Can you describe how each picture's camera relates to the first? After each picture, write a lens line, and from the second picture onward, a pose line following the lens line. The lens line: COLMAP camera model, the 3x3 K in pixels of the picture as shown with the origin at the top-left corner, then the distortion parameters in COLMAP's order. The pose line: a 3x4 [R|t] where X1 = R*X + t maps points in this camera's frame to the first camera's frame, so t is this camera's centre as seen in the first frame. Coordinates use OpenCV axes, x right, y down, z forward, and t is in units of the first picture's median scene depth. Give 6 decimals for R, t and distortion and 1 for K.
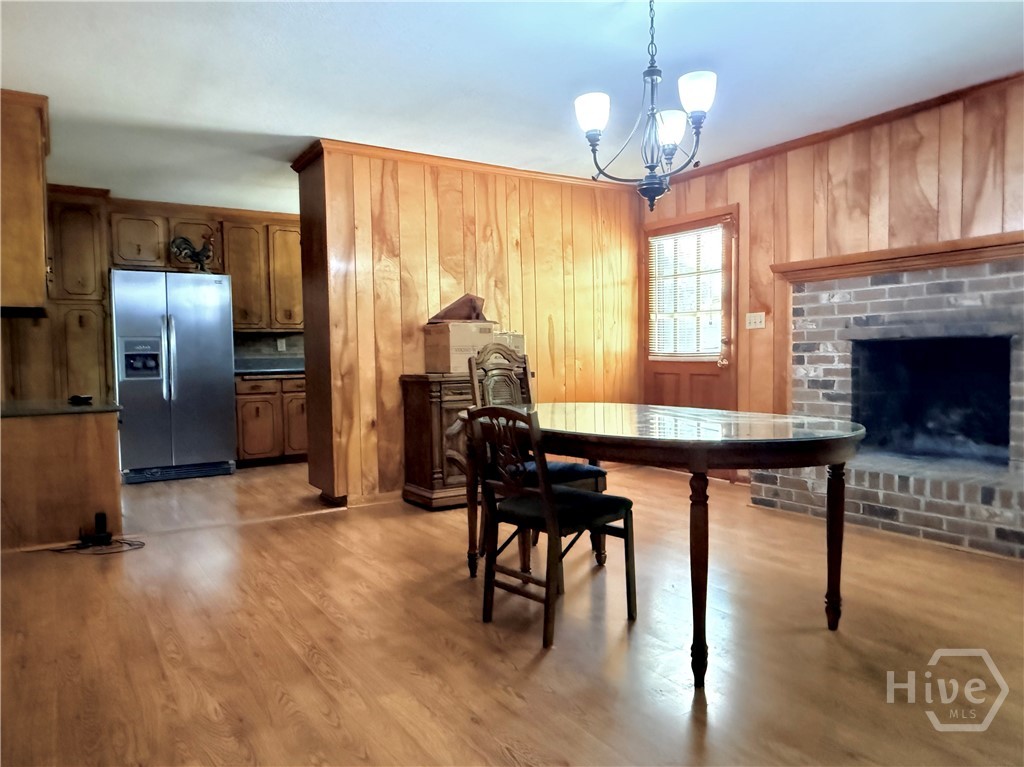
lens RADIAL K [[737.5, 0, 507.9], [0, 737.5, 387.2], [0, 0, 1]] dist [0.002942, 0.001767]
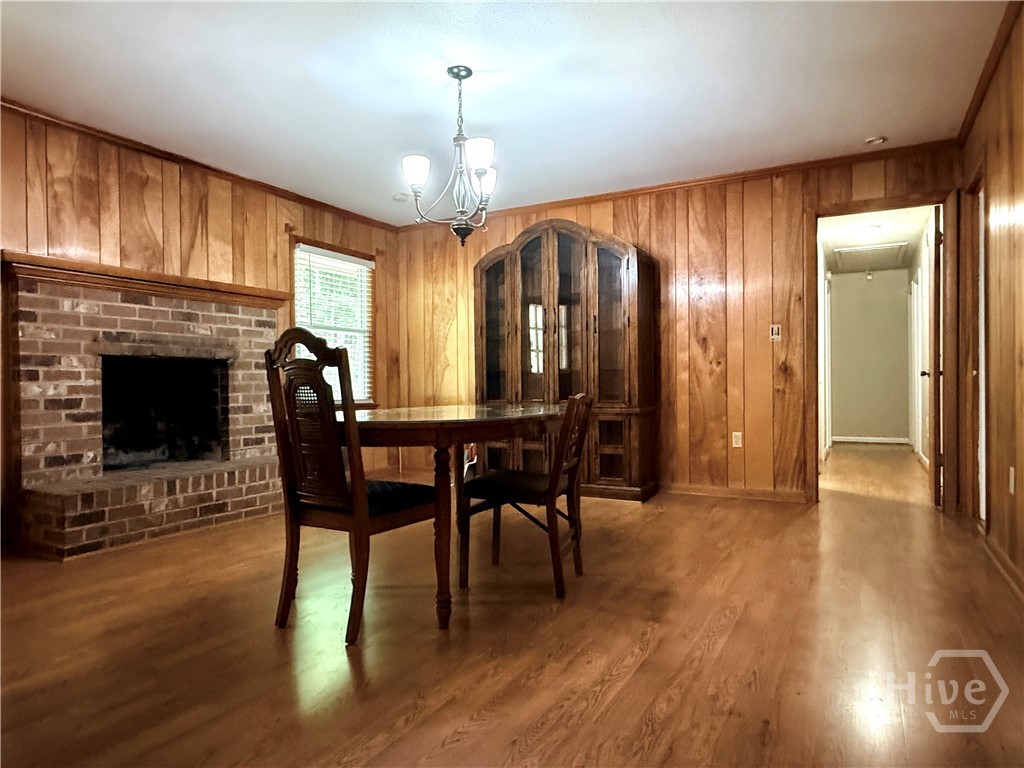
lens RADIAL K [[659.3, 0, 512.0], [0, 659.3, 384.0], [0, 0, 1]] dist [0.006412, 0.004608]
pose [[-0.501903, 0.021505, 0.864656, -0.576470], [0.056498, 0.998371, 0.007964, -0.004062], [-0.863077, 0.052848, -0.502301, 1.054388]]
